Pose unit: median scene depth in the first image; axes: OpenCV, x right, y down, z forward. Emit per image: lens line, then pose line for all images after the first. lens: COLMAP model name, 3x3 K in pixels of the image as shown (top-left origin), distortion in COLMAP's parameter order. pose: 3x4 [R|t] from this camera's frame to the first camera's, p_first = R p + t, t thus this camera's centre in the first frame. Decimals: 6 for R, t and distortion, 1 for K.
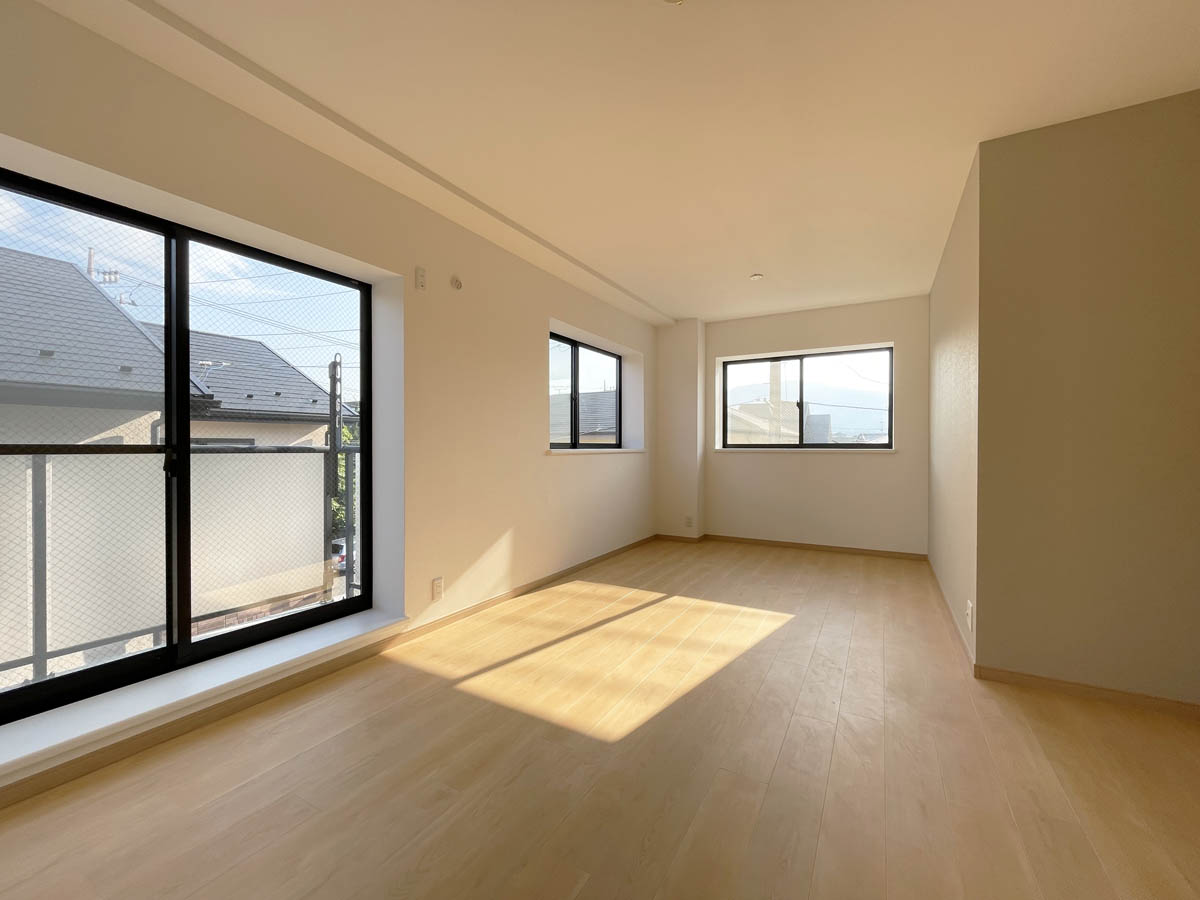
lens RADIAL K [[487.0, 0, 606.2], [0, 487.0, 449.9], [0, 0, 1]] dist [0.002472, 0.000331]
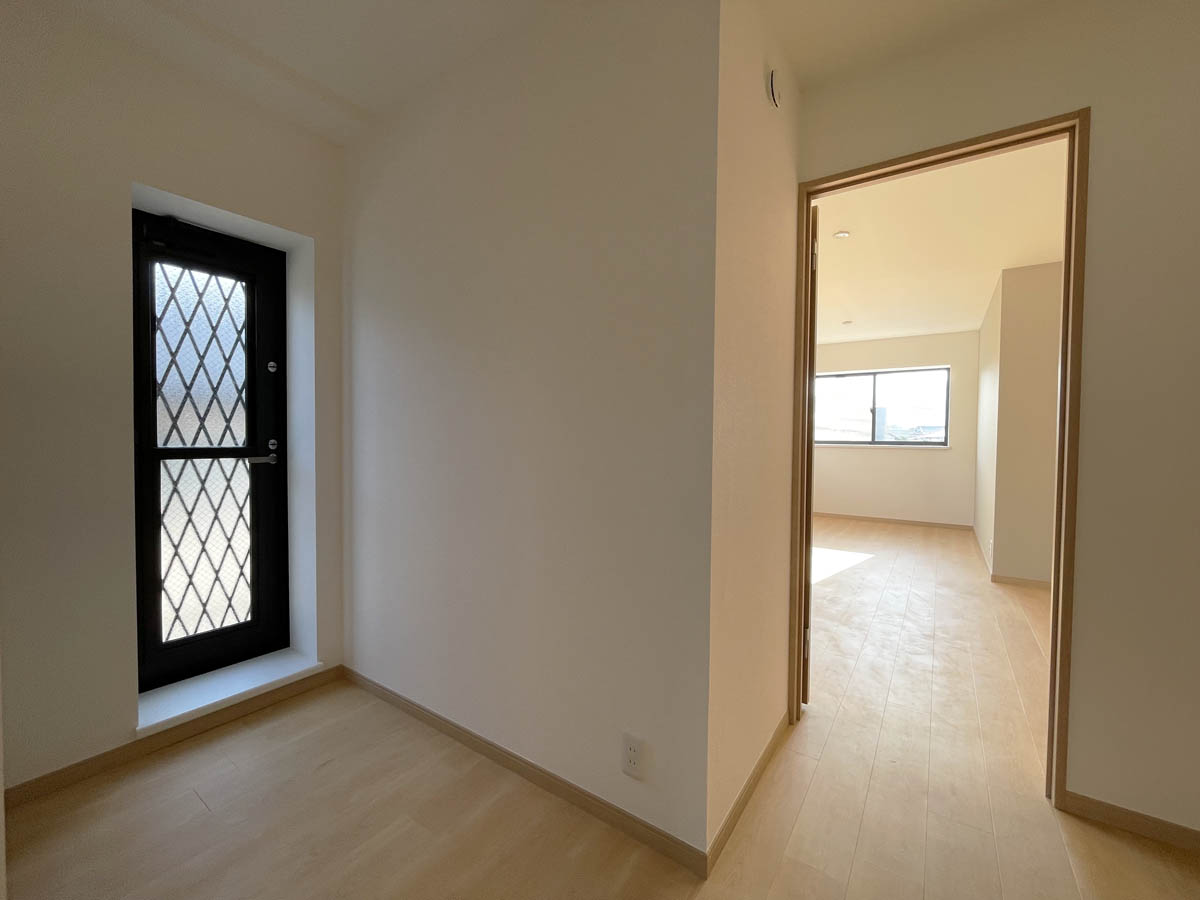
lens RADIAL K [[487.0, 0, 606.2], [0, 487.0, 449.9], [0, 0, 1]] dist [0.002472, 0.000331]
pose [[0.996146, 0.011759, -0.086913, -0.215666], [-0.009991, 0.999735, 0.020743, -0.009907], [0.087134, -0.019795, 0.996000, -0.390880]]
